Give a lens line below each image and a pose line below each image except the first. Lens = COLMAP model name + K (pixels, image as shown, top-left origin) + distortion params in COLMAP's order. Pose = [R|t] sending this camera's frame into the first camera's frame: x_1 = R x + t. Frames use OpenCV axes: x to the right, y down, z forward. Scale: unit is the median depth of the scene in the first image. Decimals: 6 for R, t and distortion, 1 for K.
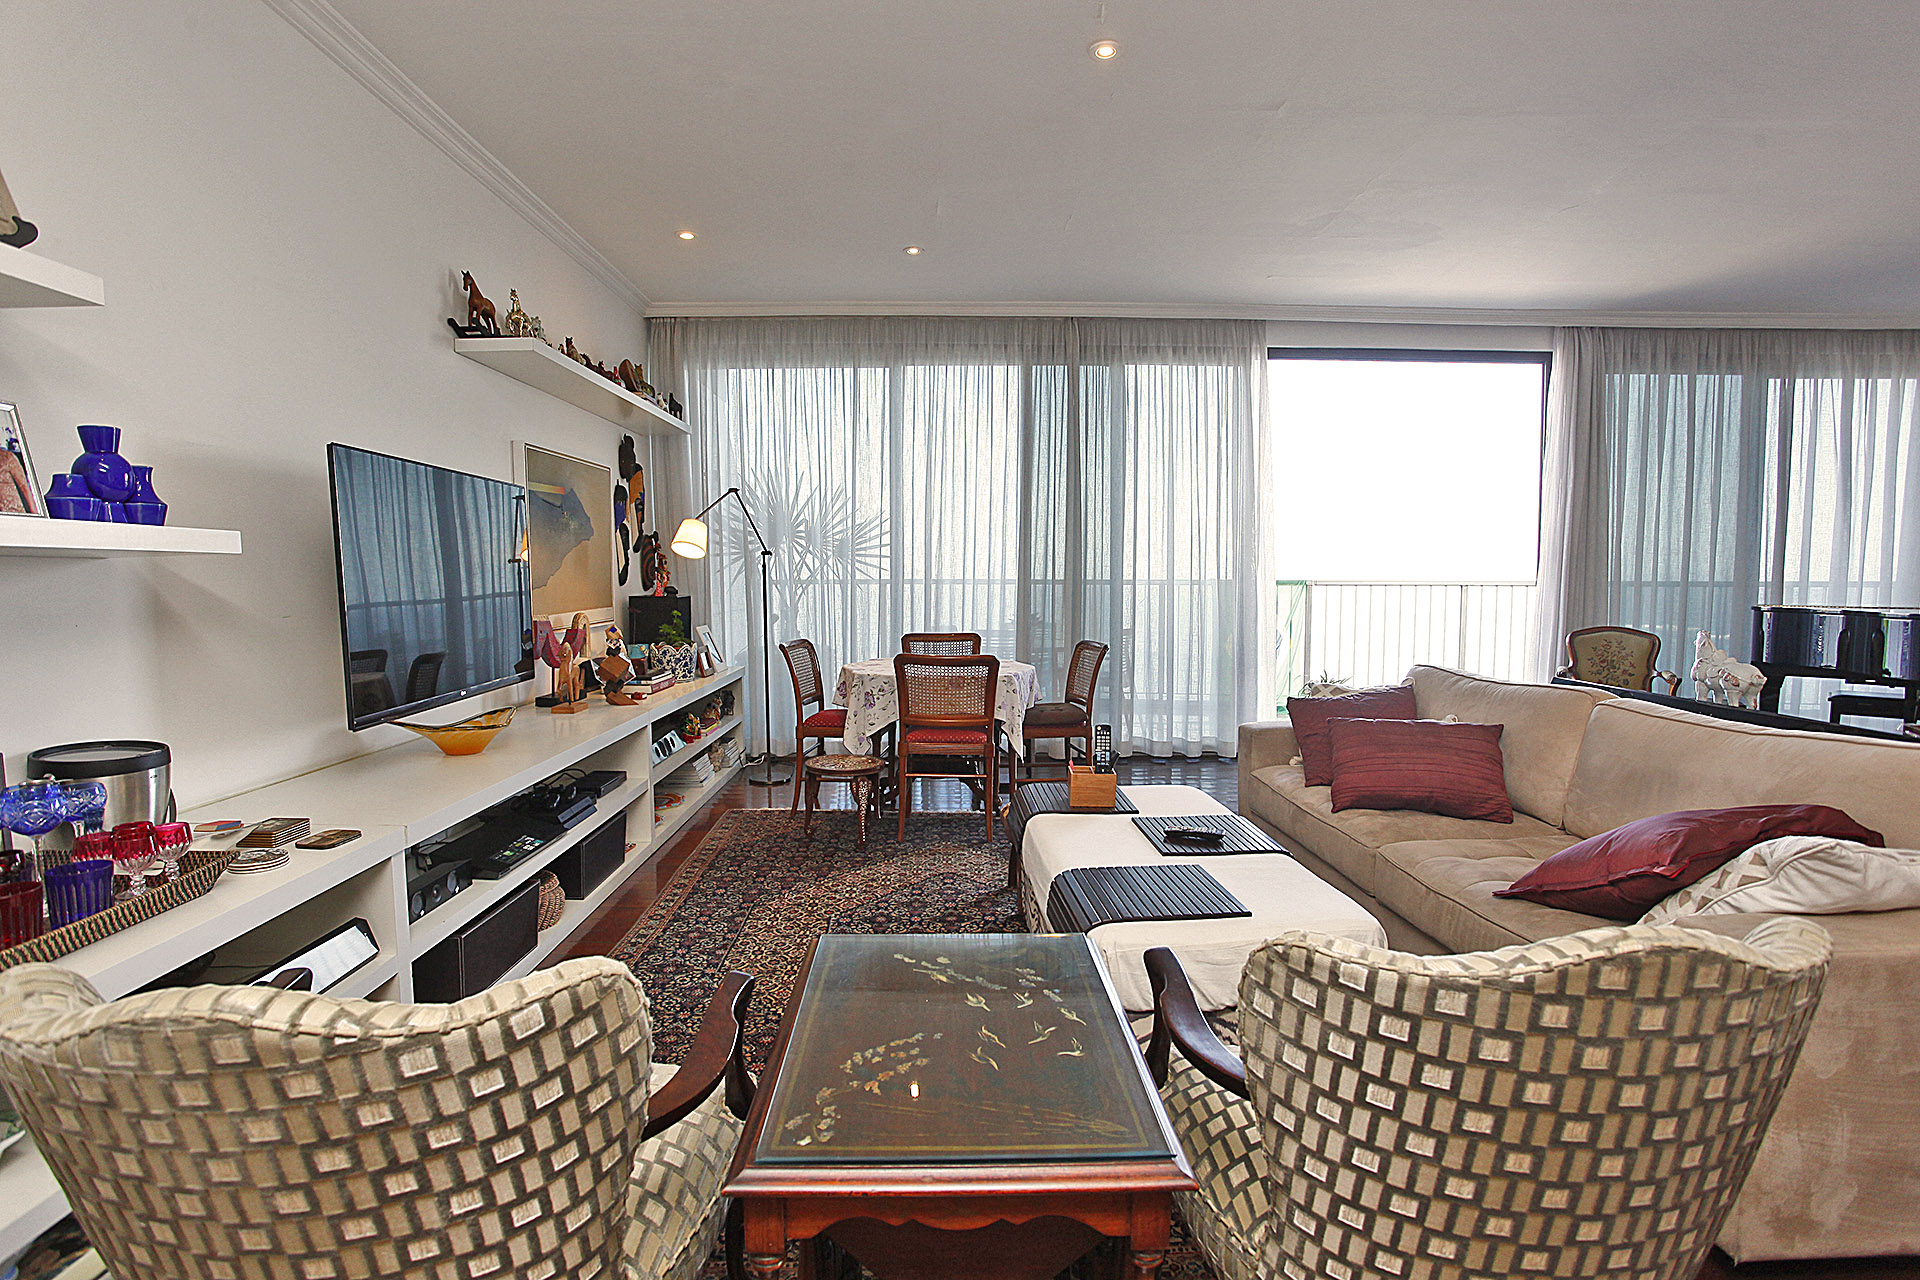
lens RADIAL K [[938.1, 0, 953.6], [0, 938.1, 642.7], [0, 0, 1]] dist [-0.079354, 0.037309]
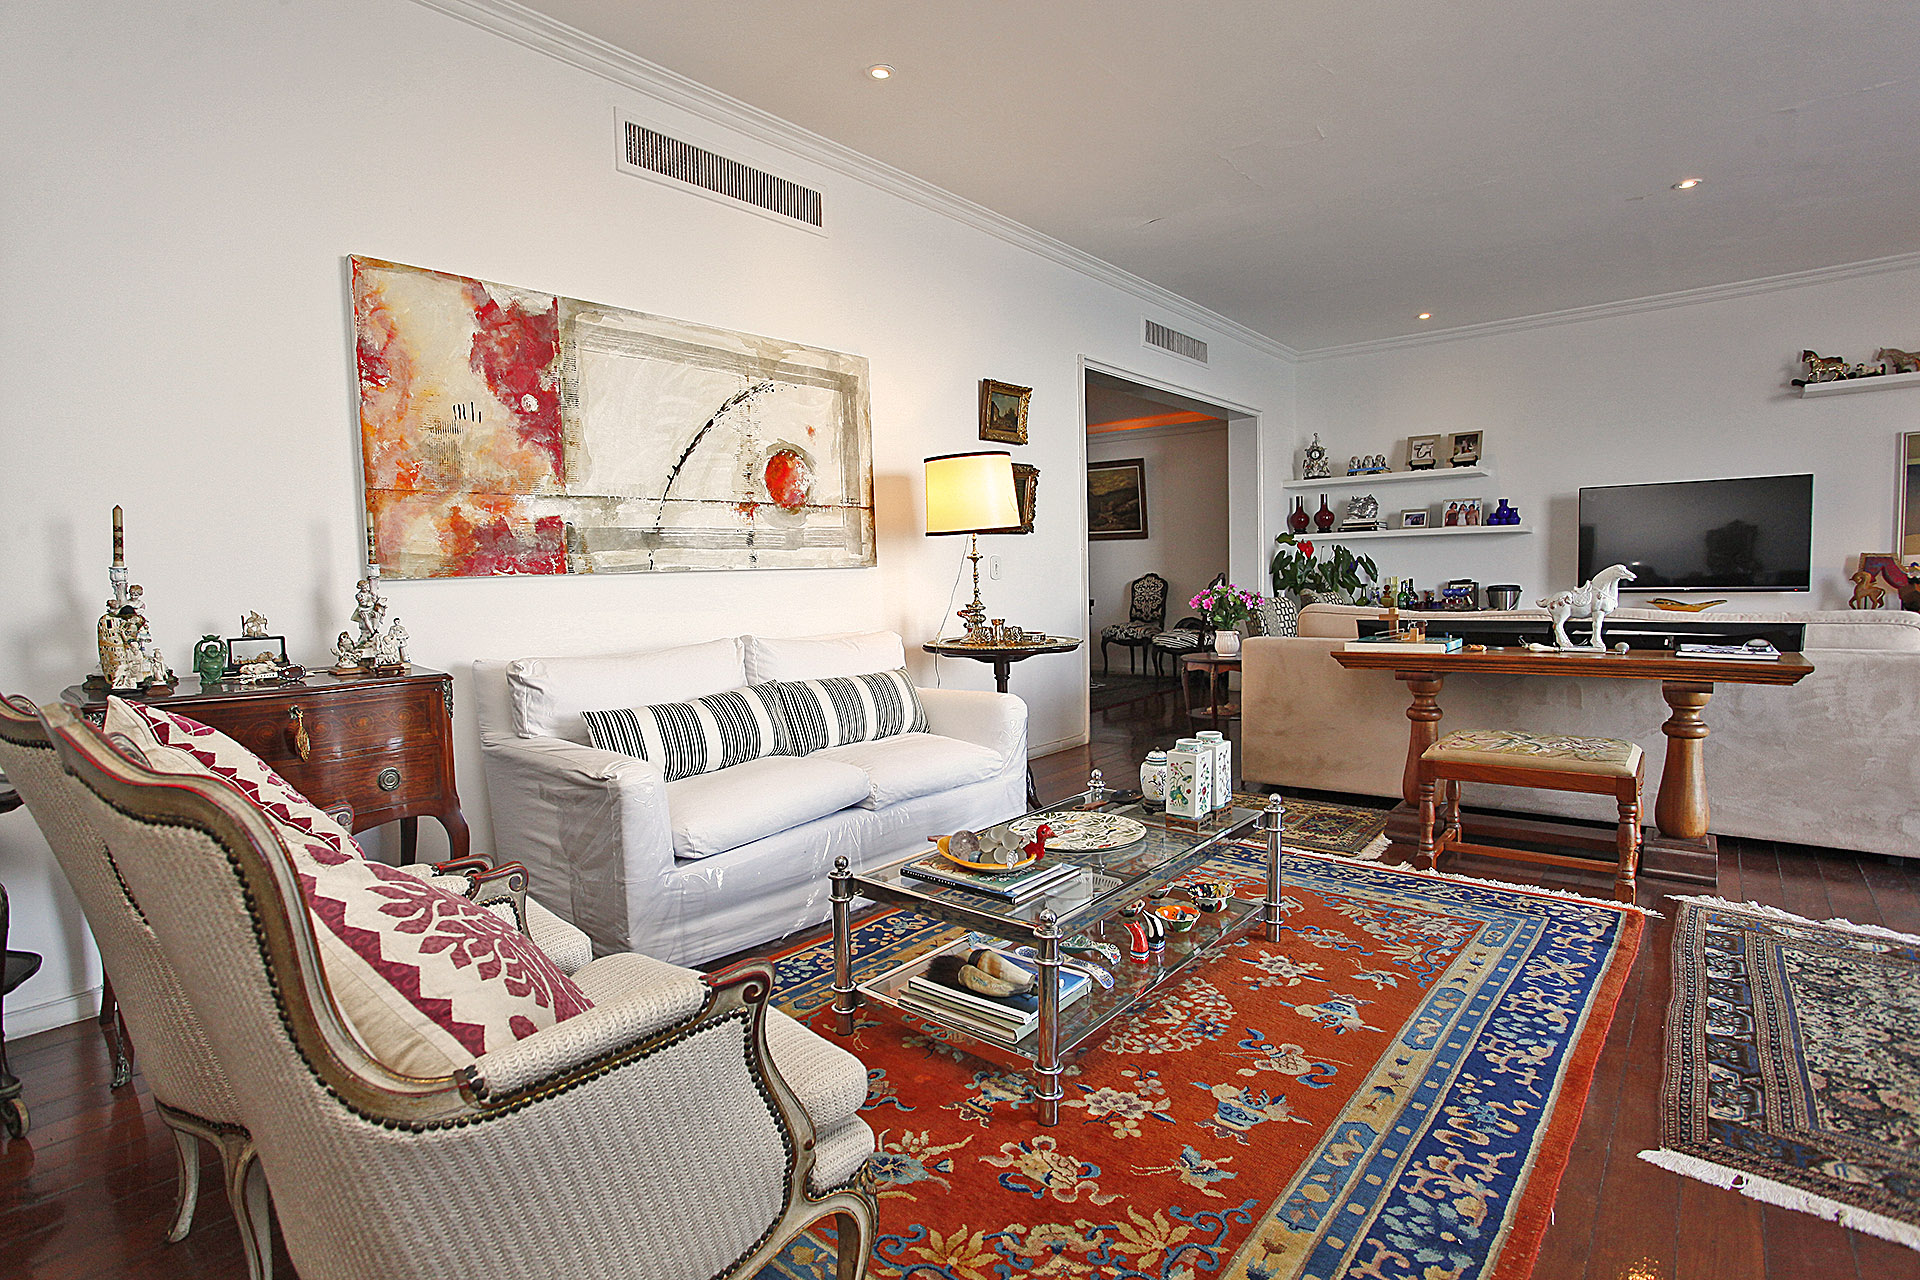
lens RADIAL K [[938.1, 0, 953.6], [0, 938.1, 642.7], [0, 0, 1]] dist [-0.079354, 0.037309]
pose [[-0.646210, 0.075637, -0.759403, 1.867971], [-0.027048, 0.992181, 0.121838, -0.026699], [0.762681, 0.099273, -0.639111, 0.942860]]
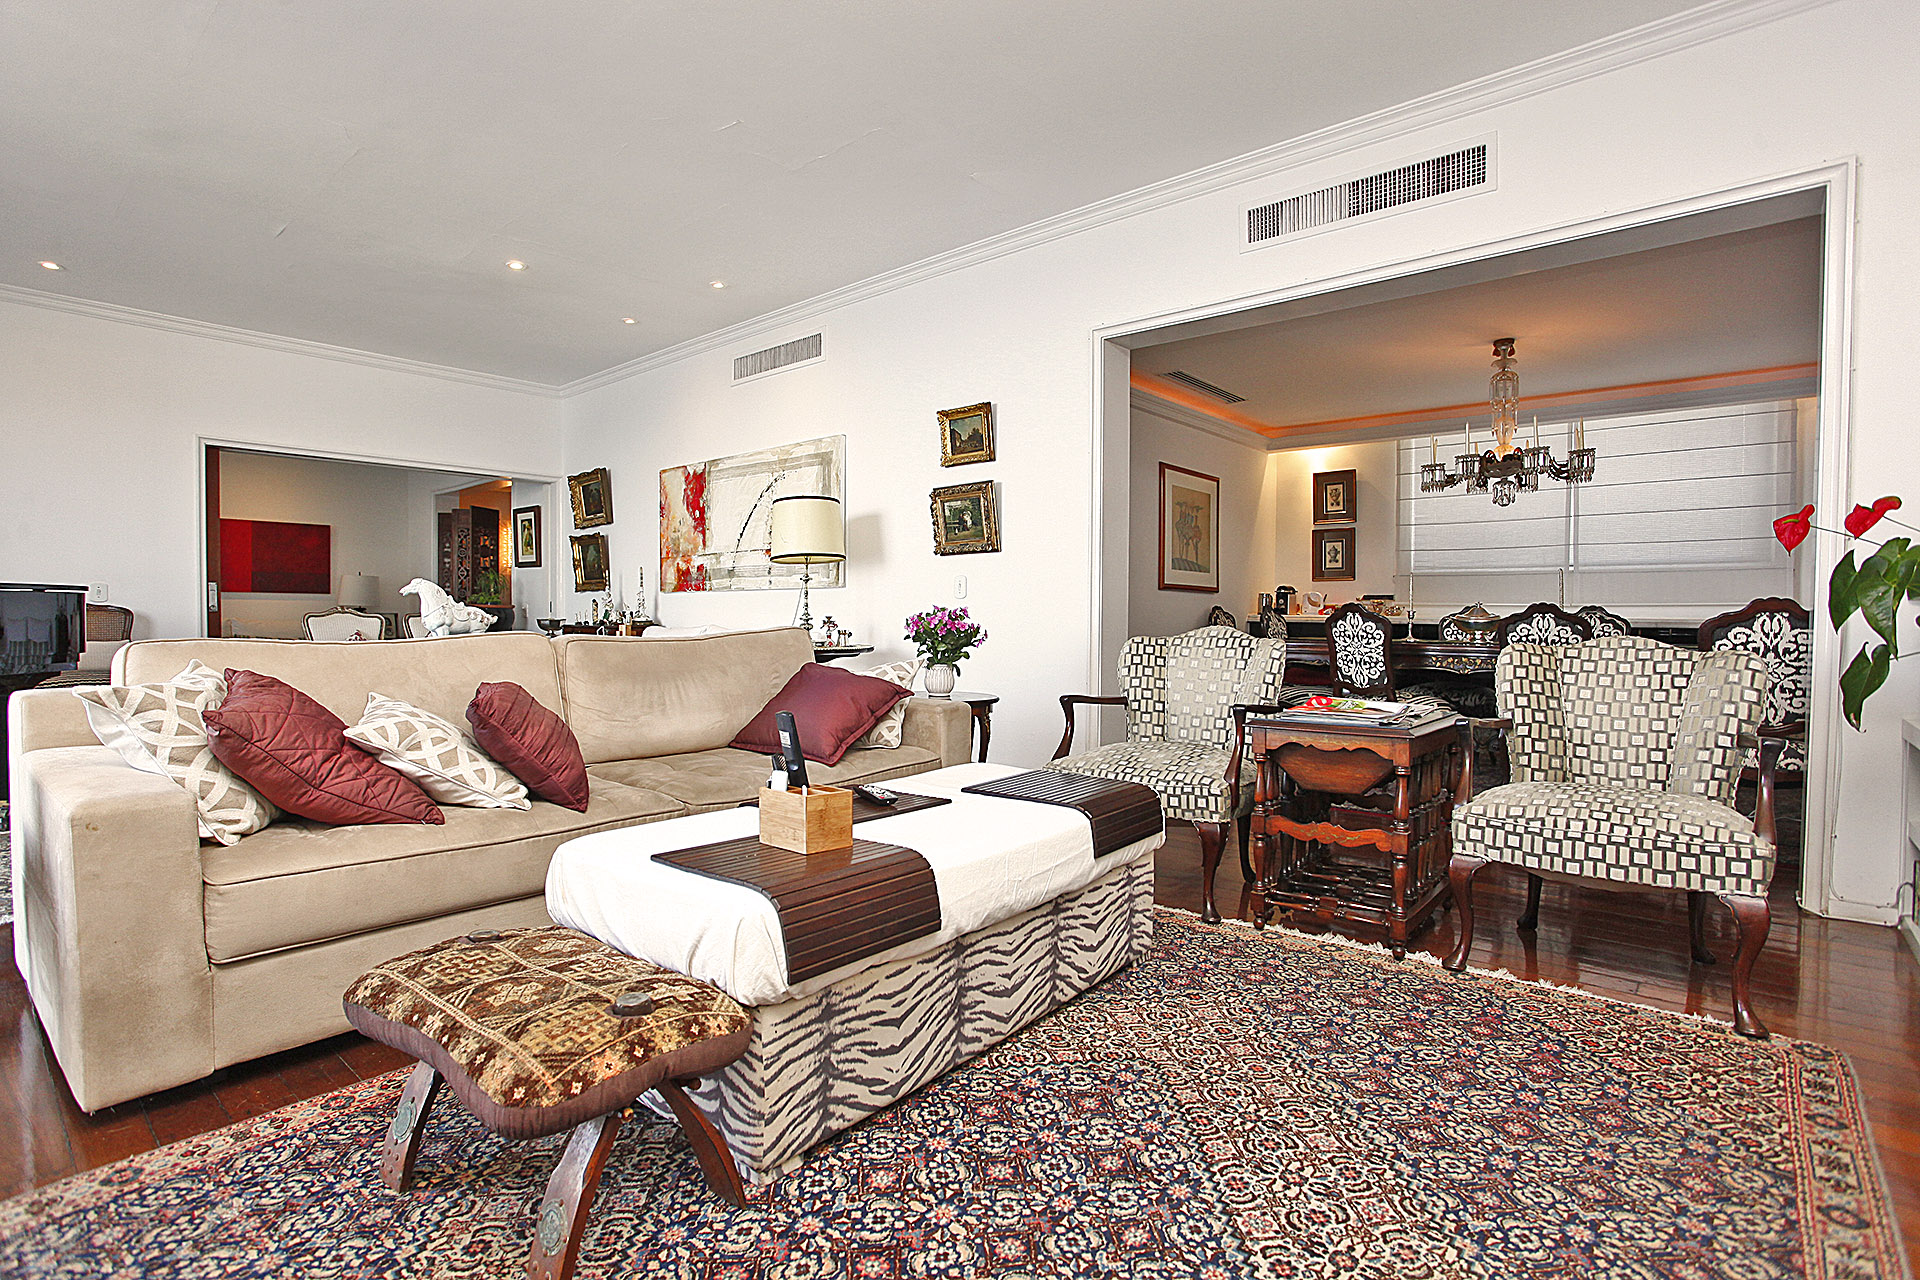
lens RADIAL K [[938.1, 0, 953.6], [0, 938.1, 642.7], [0, 0, 1]] dist [-0.079354, 0.037309]
pose [[-0.750254, -0.021192, 0.660810, -0.274502], [0.042555, 0.995866, 0.080252, 0.000958], [-0.659778, 0.088331, -0.746251, 1.187796]]
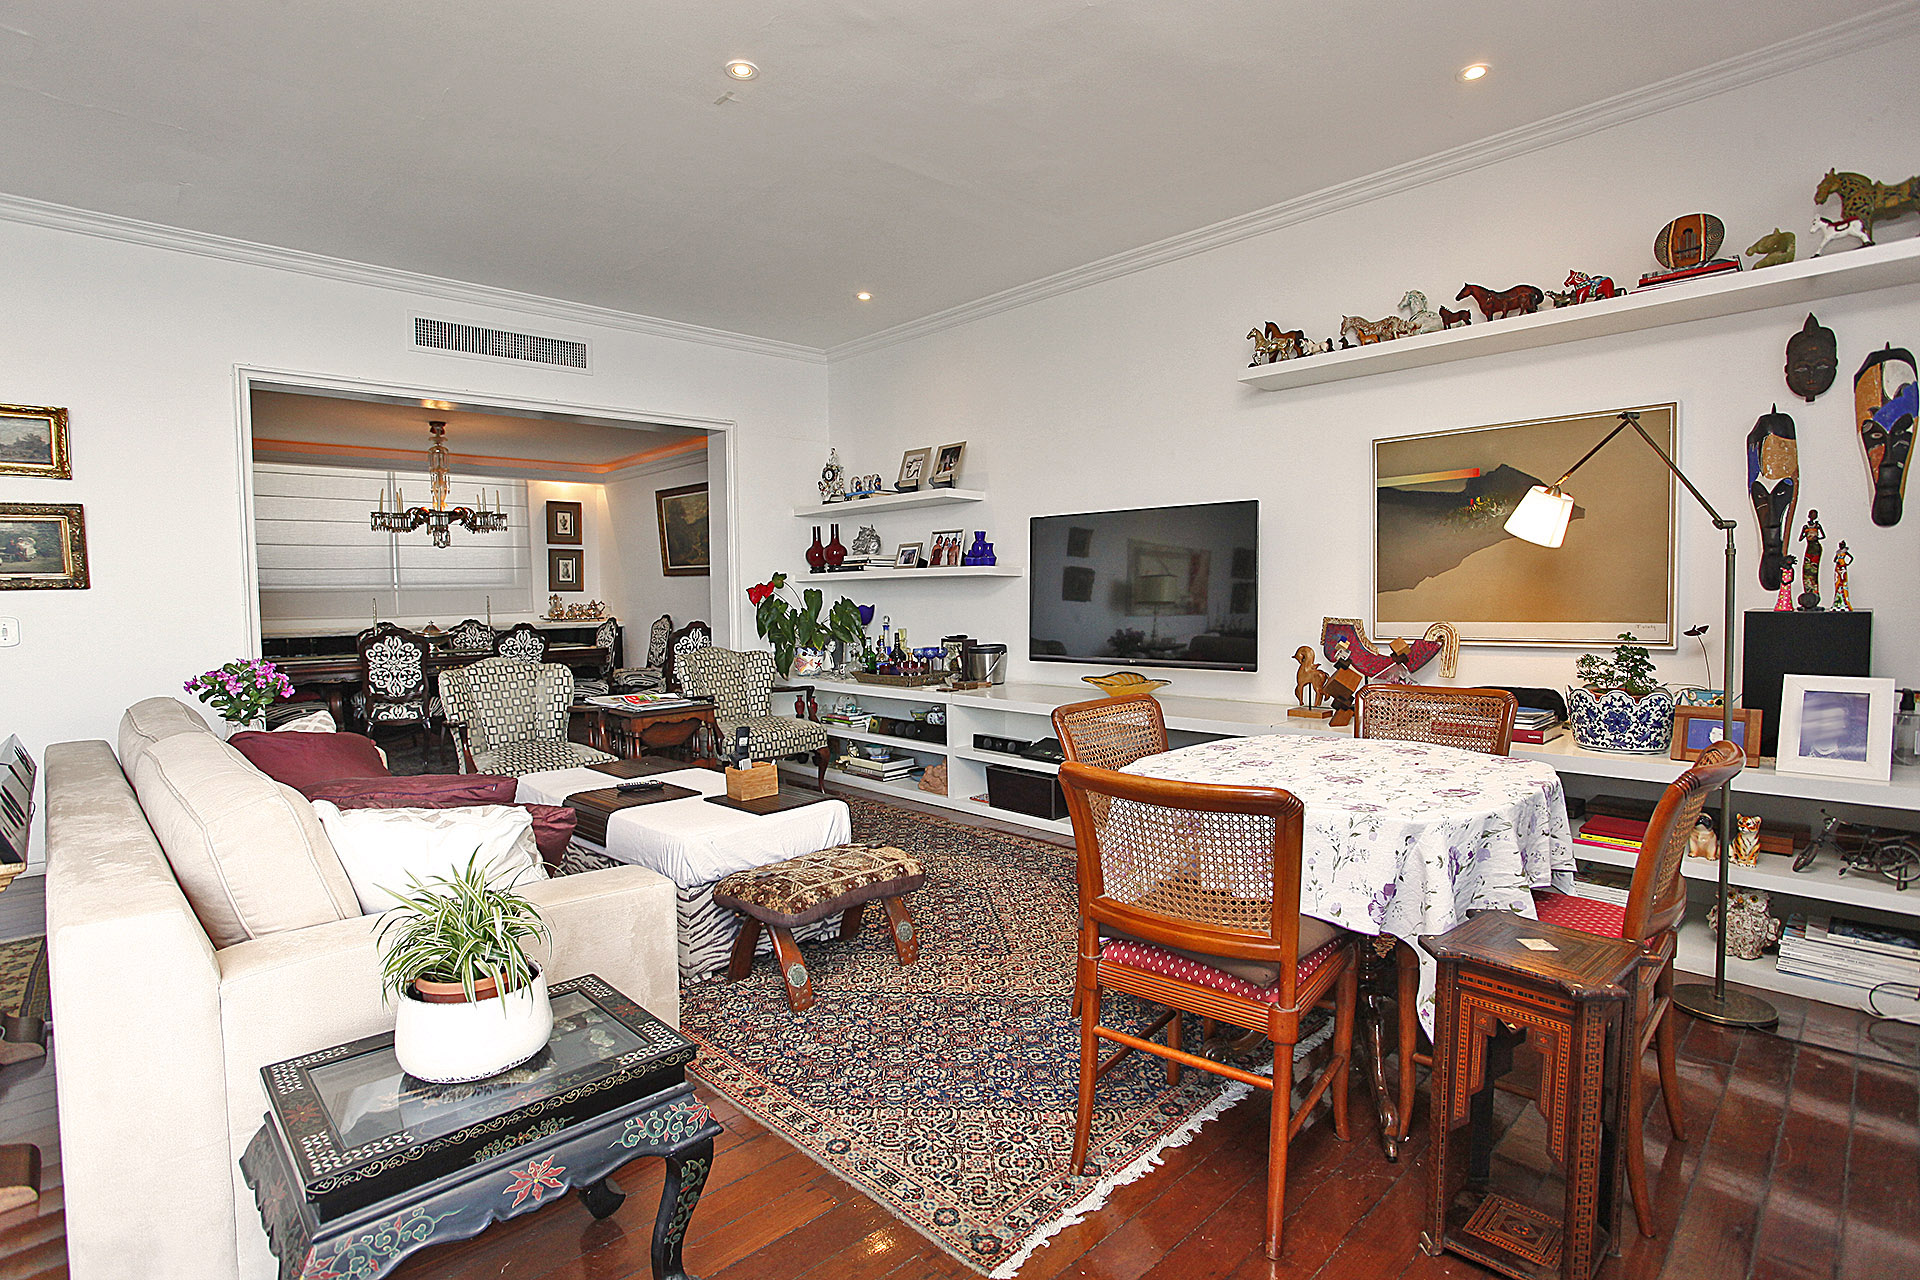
lens RADIAL K [[938.1, 0, 953.6], [0, 938.1, 642.7], [0, 0, 1]] dist [-0.079354, 0.037309]
pose [[-0.728120, 0.052417, -0.683443, 0.618182], [-0.032152, 0.993363, 0.110441, -0.116422], [0.684695, 0.102388, -0.721602, 1.677961]]
